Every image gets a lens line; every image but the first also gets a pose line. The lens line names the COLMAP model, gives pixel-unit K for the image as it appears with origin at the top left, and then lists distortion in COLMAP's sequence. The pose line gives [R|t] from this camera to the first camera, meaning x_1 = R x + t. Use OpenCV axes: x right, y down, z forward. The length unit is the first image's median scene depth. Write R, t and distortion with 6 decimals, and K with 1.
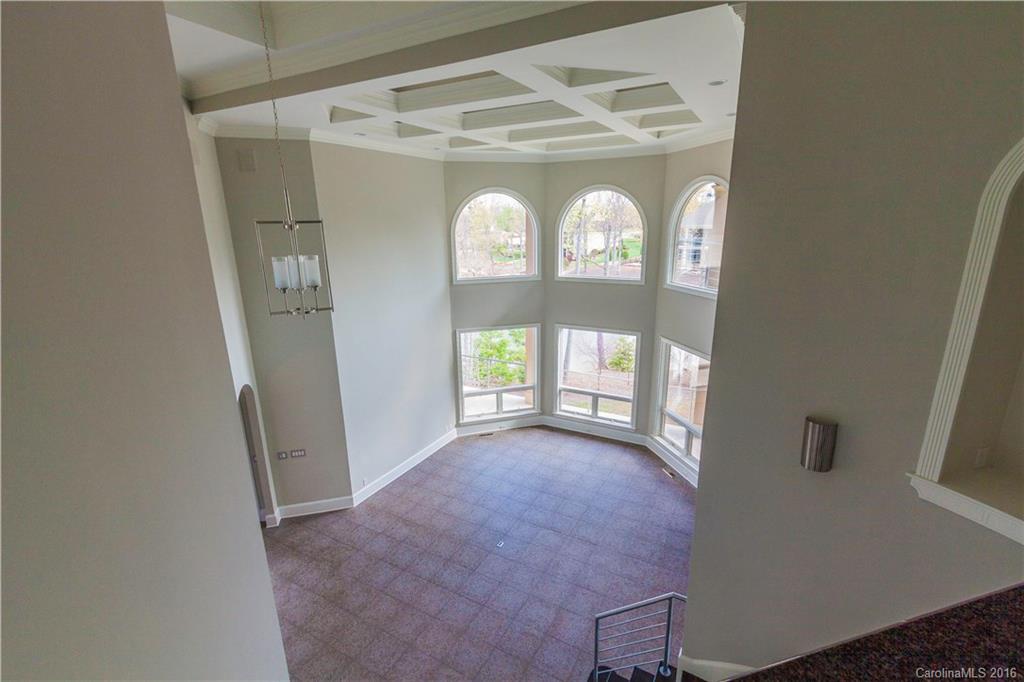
lens RADIAL K [[479.9, 0, 512.0], [0, 479.9, 341.0], [0, 0, 1]] dist [-0.000422, -0.000101]
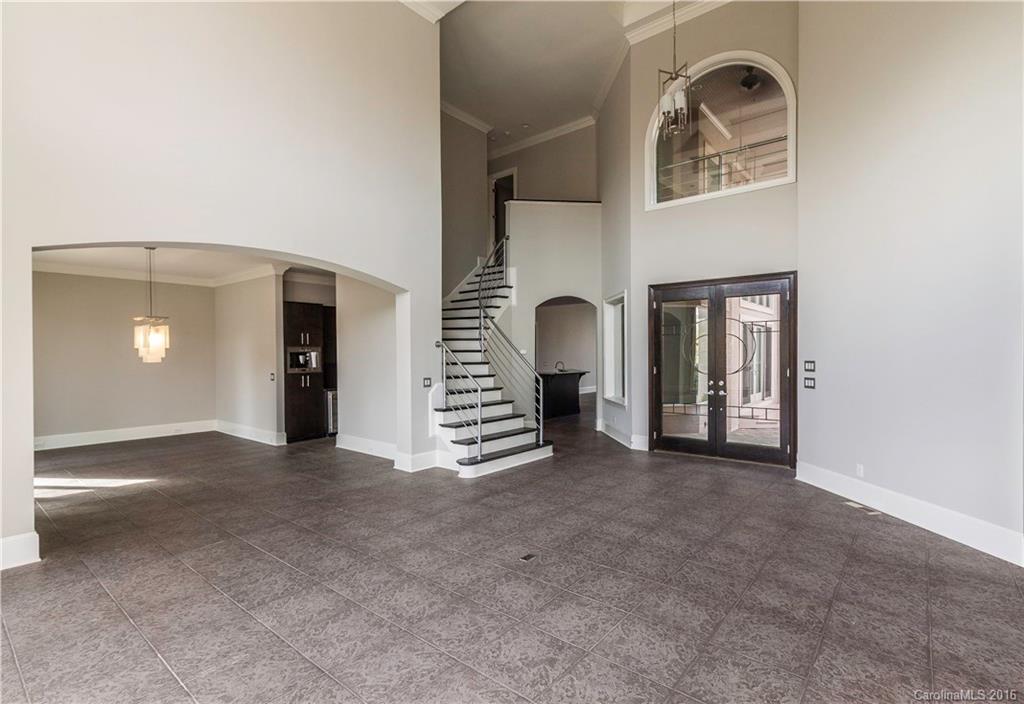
lens RADIAL K [[493.9, 0, 512.0], [0, 493.9, 352.0], [0, 0, 1]] dist [0.000212, 0.000050]
pose [[-0.979664, 0.017261, 0.199900, -0.108285], [0.065024, 0.969835, 0.234928, 0.105182], [-0.189815, 0.243149, -0.951236, 1.387767]]
